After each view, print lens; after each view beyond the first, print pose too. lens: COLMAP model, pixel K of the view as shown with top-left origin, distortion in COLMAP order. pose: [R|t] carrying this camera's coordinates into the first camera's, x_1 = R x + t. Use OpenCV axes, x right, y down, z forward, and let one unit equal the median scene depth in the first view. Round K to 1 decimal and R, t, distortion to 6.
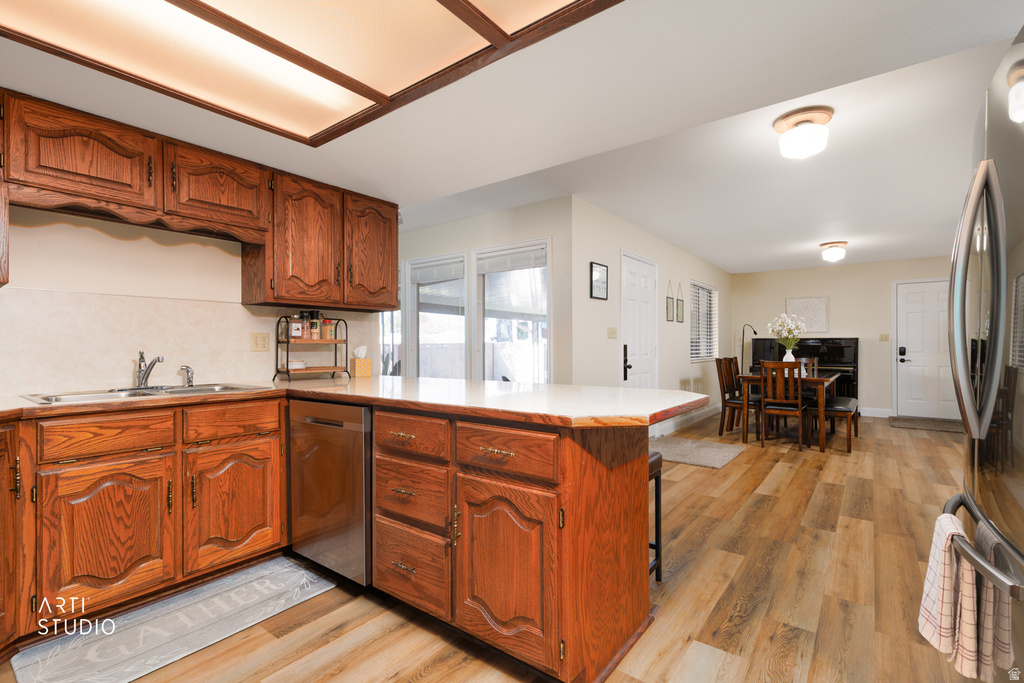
lens RADIAL K [[468.9, 0, 521.5], [0, 468.9, 347.6], [0, 0, 1]] dist [0.002540, 0.000023]
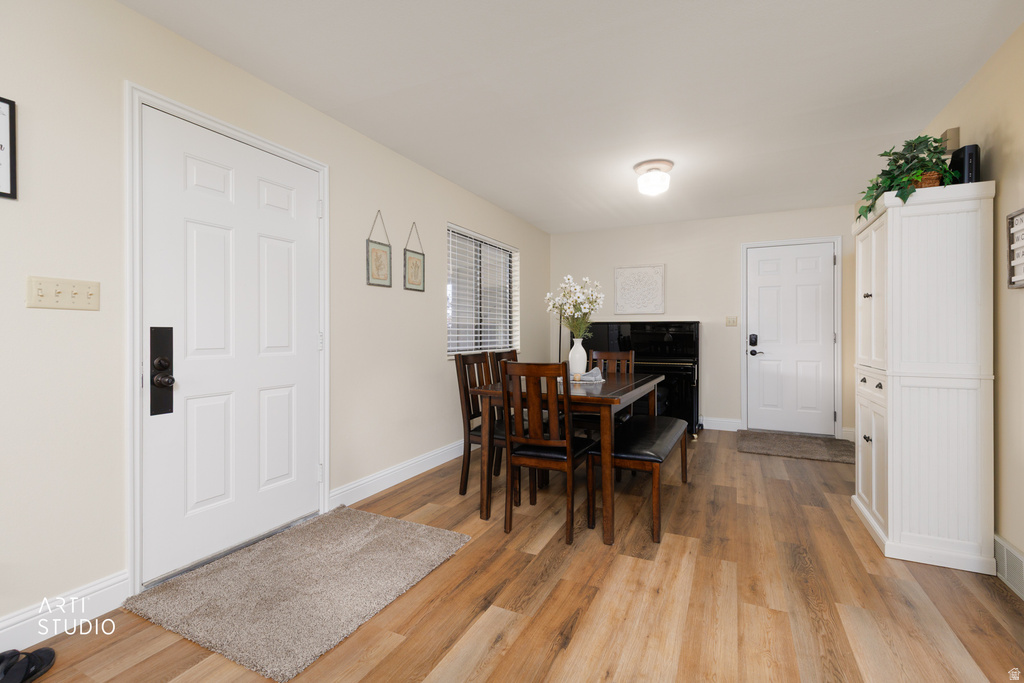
lens RADIAL K [[477.6, 0, 516.9], [0, 477.6, 337.4], [0, 0, 1]] dist [0.003669, -0.000100]
pose [[0.976897, -0.001101, 0.213706, 0.369864], [0.000593, 0.999997, 0.002445, 0.001588], [-0.213708, -0.002261, 0.976895, 0.444730]]
